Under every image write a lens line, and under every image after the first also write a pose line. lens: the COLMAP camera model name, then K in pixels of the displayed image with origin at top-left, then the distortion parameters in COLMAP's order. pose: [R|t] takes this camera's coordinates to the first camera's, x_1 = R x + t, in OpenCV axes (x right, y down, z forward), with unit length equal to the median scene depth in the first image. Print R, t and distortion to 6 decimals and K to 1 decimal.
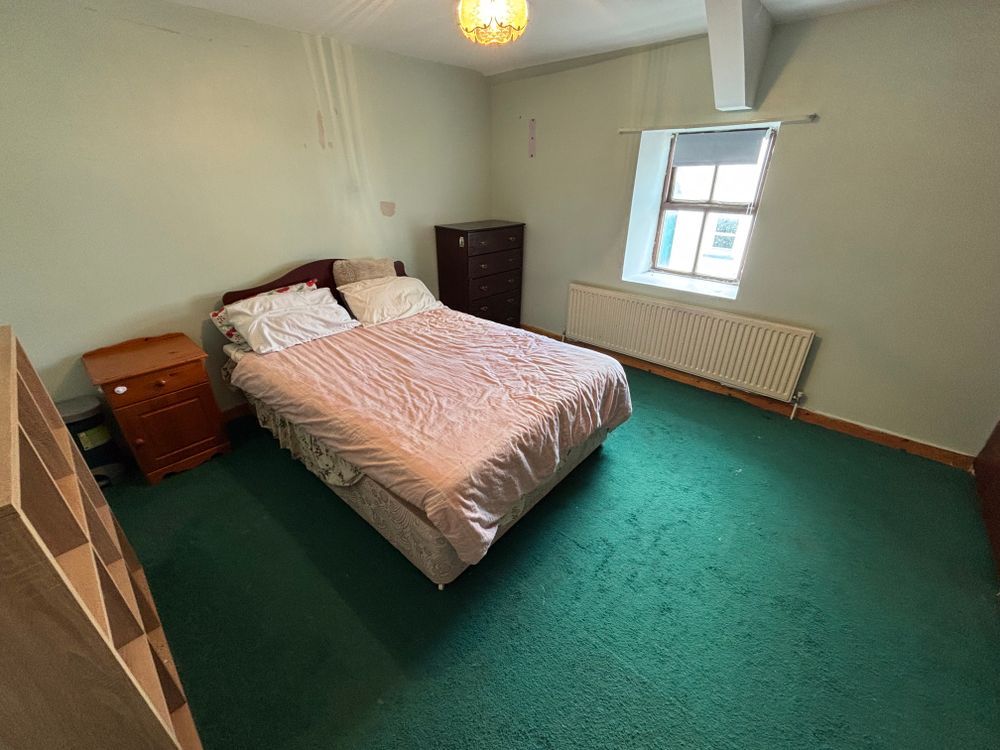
lens RADIAL K [[406.5, 0, 495.6], [0, 406.5, 370.7], [0, 0, 1]] dist [0.020218, -0.000362]
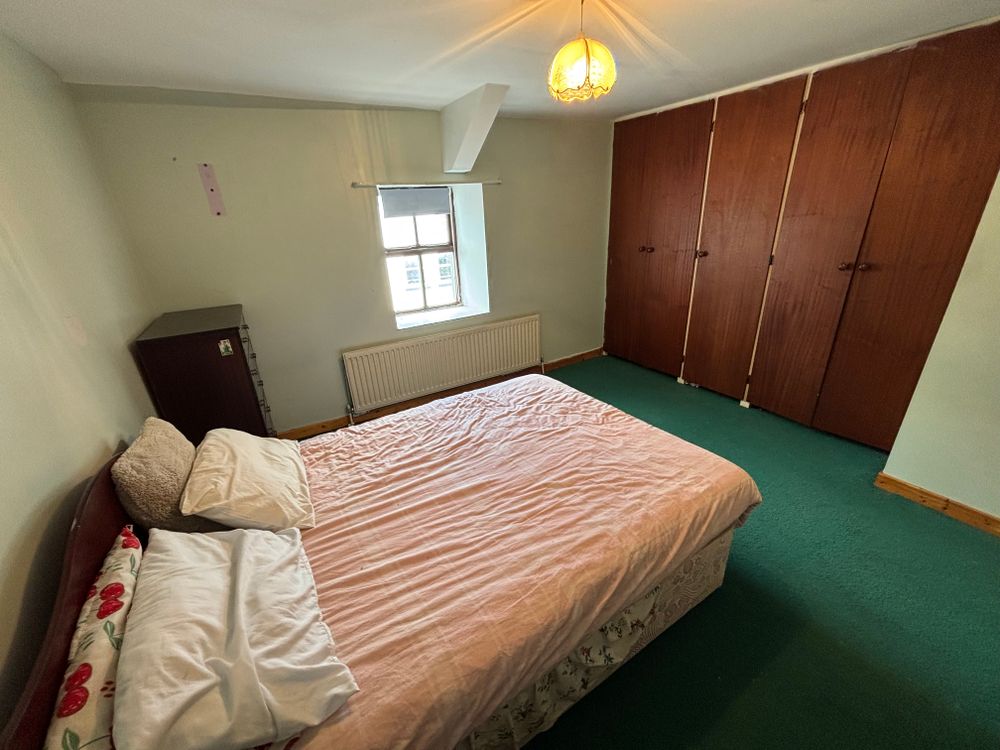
lens RADIAL K [[401.7, 0, 499.0], [0, 401.7, 381.4], [0, 0, 1]] dist [-0.000100, -0.000156]
pose [[0.292942, -0.391206, 0.872435, -0.703817], [0.468789, 0.854029, 0.225546, -0.301464], [-0.833320, 0.342916, 0.433574, 0.578988]]
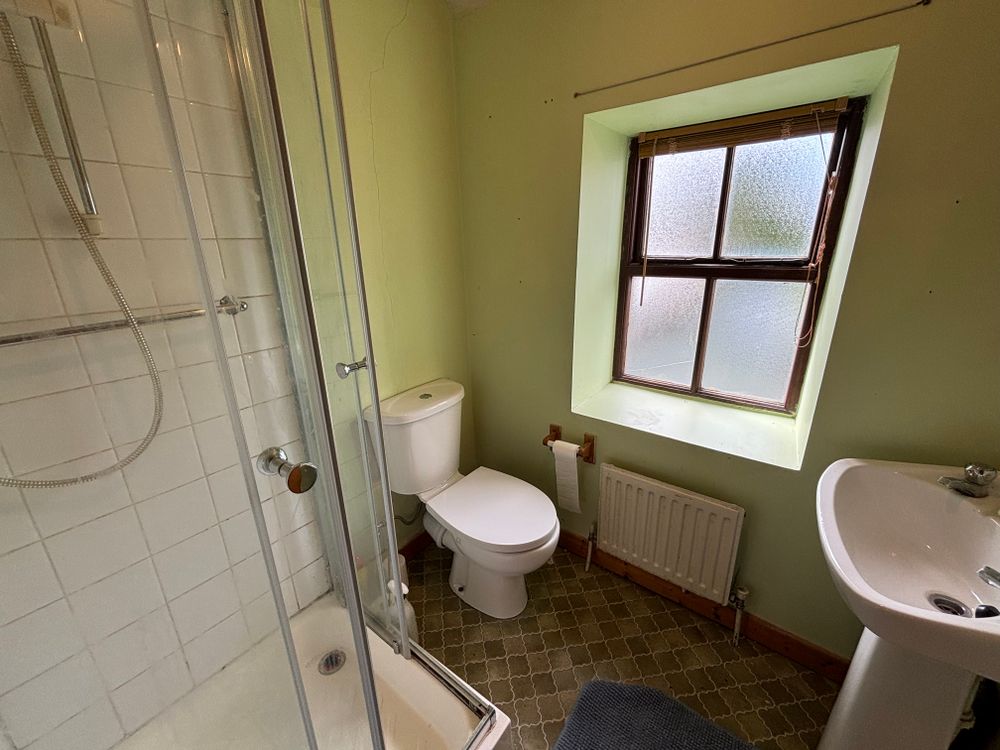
lens RADIAL K [[406.5, 0, 495.6], [0, 406.5, 370.7], [0, 0, 1]] dist [0.020218, -0.000362]
pose [[0.997742, -0.044445, 0.050348, 0.279544], [0.051187, 0.988588, -0.141680, -0.278494], [-0.043477, 0.143938, 0.988631, 0.679699]]
